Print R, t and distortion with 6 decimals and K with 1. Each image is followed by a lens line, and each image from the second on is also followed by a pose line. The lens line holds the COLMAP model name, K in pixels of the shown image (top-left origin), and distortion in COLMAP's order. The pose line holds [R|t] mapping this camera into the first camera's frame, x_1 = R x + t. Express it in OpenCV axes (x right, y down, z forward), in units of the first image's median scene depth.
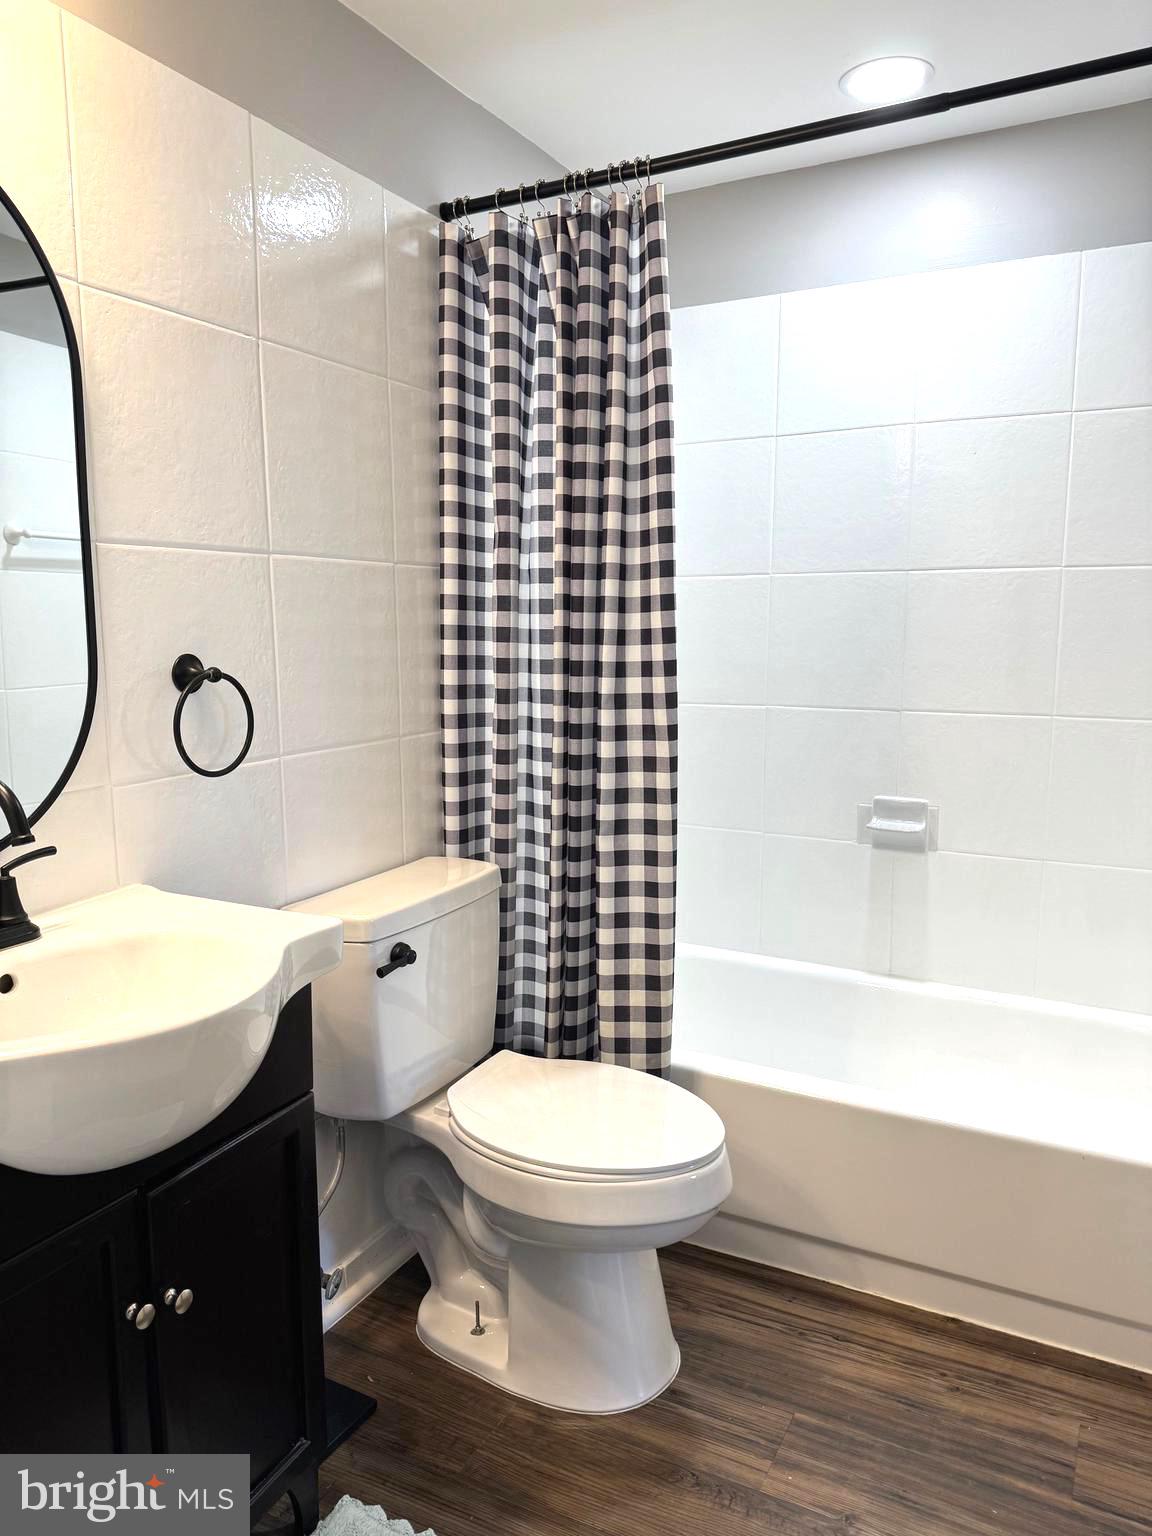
lens RADIAL K [[1087.4, 0, 575.3], [0, 1087.4, 767.7], [0, 0, 1]] dist [0.050618, -0.013845]
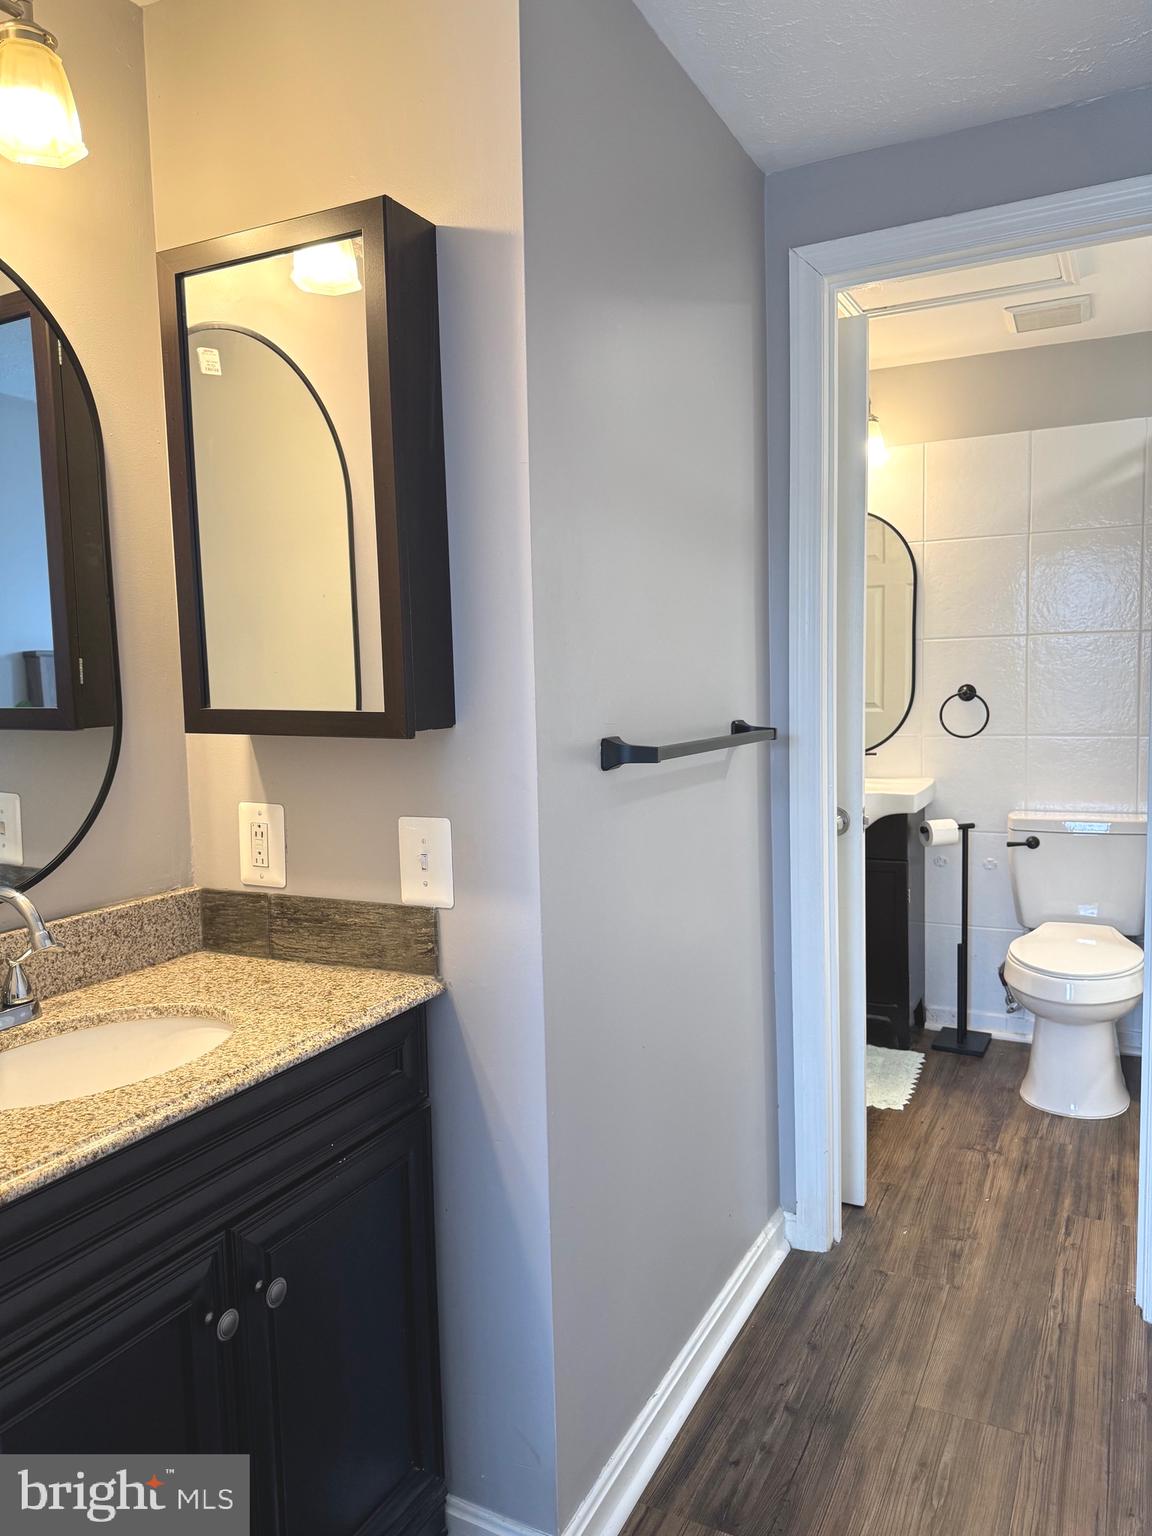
lens RADIAL K [[1087.4, 0, 578.5], [0, 1087.4, 770.4], [0, 0, 1]] dist [0.050618, -0.013845]
pose [[-0.008102, 0.091572, -0.995766, 1.896705], [-0.117076, 0.988863, 0.091889, -0.040675], [0.993090, 0.117325, 0.002709, 0.207138]]
